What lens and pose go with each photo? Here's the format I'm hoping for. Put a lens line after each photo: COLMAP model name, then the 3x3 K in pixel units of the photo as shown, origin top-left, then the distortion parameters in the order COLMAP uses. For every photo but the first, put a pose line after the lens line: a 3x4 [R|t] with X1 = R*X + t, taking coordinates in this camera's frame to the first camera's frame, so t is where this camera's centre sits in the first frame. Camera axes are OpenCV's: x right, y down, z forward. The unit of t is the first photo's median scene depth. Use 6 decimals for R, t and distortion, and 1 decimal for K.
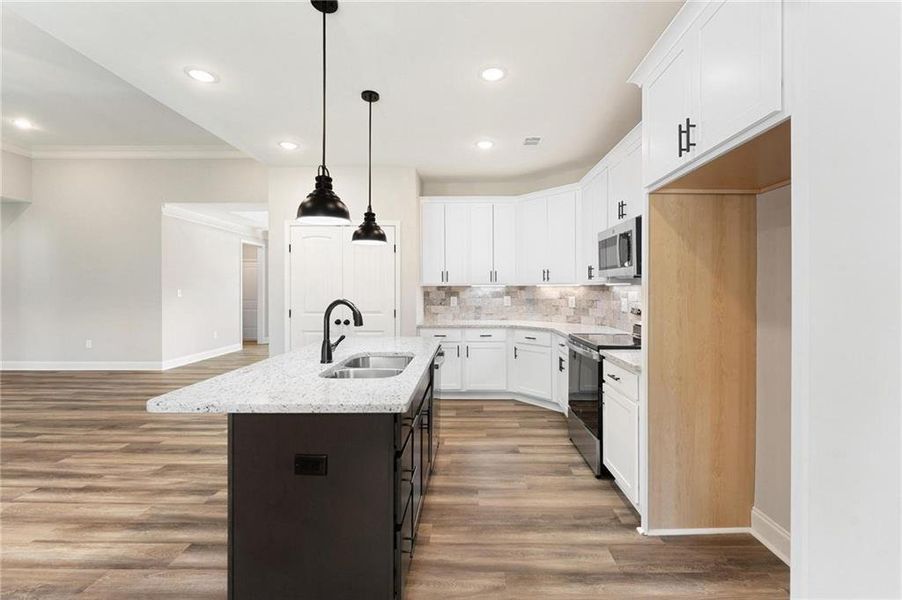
lens RADIAL K [[370.8, 0, 427.4], [0, 370.8, 286.4], [0, 0, 1]] dist [0.002209, 0.000260]
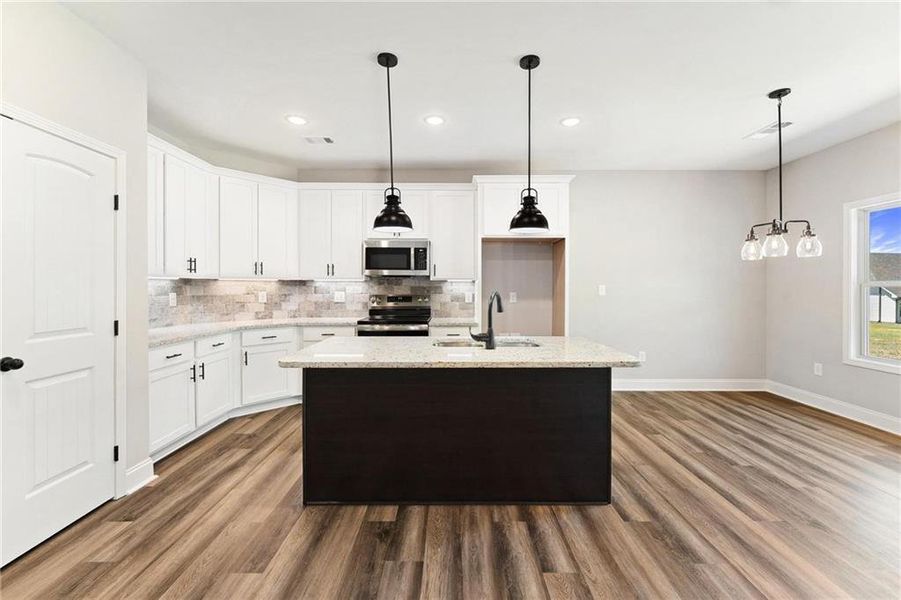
lens RADIAL K [[425.3, 0, 448.7], [0, 425.3, 291.3], [0, 0, 1]] dist [0.020800, -0.001238]
pose [[-0.085795, -0.006605, 0.996291, -0.835556], [-0.005164, 0.999968, 0.006184, 0.019476], [-0.996299, -0.004614, -0.085826, 0.680005]]
